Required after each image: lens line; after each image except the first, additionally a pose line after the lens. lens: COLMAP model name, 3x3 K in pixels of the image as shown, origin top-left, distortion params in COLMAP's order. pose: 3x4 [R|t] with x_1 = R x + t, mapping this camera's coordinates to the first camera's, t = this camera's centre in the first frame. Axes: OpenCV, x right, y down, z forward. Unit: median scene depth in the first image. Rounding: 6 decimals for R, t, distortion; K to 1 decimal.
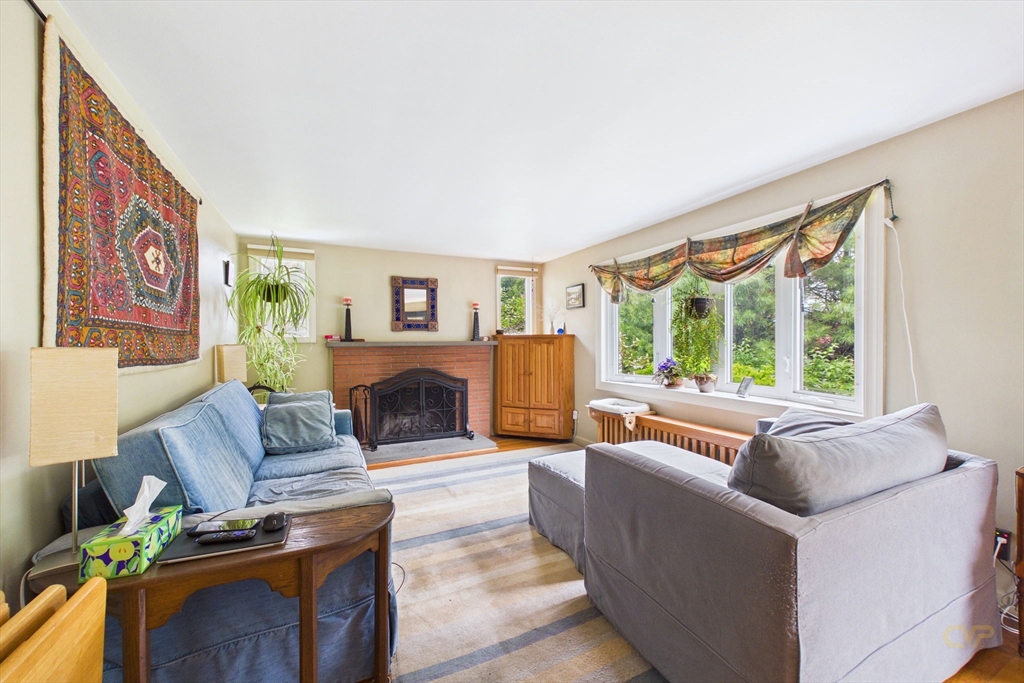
lens RADIAL K [[392.8, 0, 511.9], [0, 392.8, 346.6], [0, 0, 1]] dist [0.000311, 0.000061]
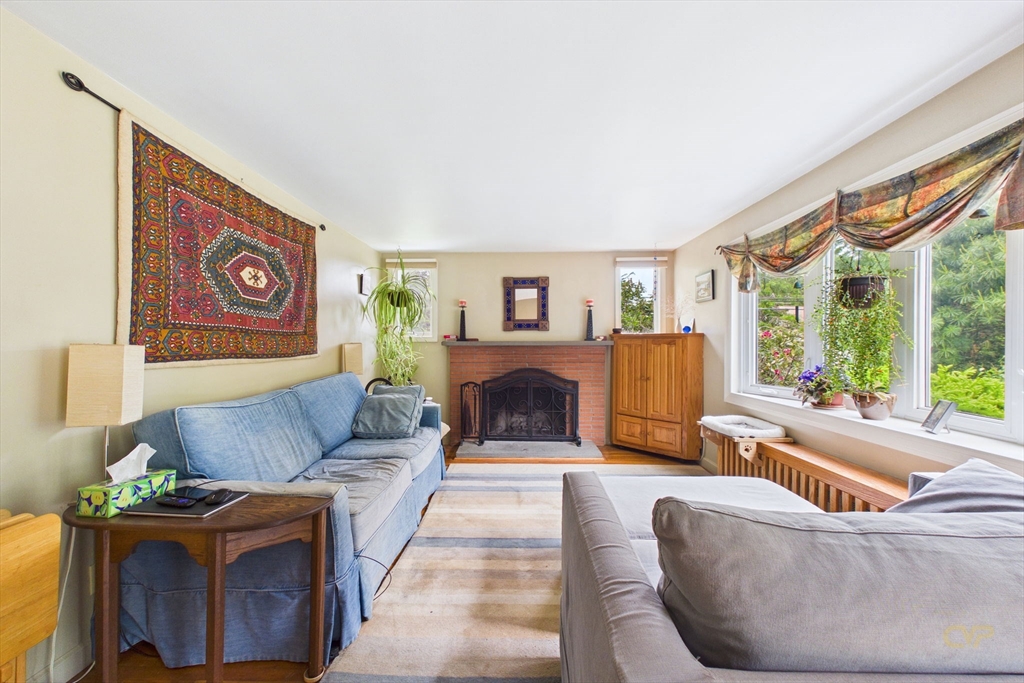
lens RADIAL K [[392.8, 0, 511.5], [0, 392.8, 346.1], [0, 0, 1]] dist [0.000311, 0.000061]
pose [[0.891456, 0.008967, -0.453018, 0.274281], [-0.009481, 0.999954, 0.001137, -0.002058], [0.453008, 0.003282, 0.891501, 0.145435]]
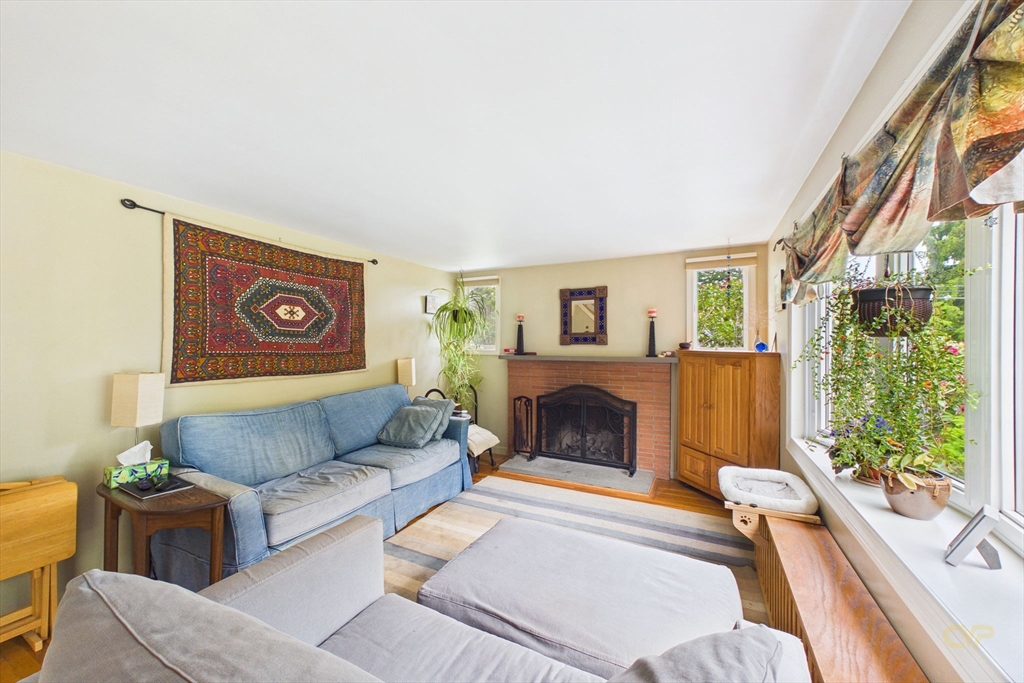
lens RADIAL K [[392.8, 0, 511.8], [0, 392.8, 344.3], [0, 0, 1]] dist [0.000311, 0.000061]
pose [[0.609352, 0.010166, -0.792834, 0.621573], [-0.013553, 0.999905, 0.002405, -0.063740], [0.792784, 0.009279, 0.609432, 0.458240]]
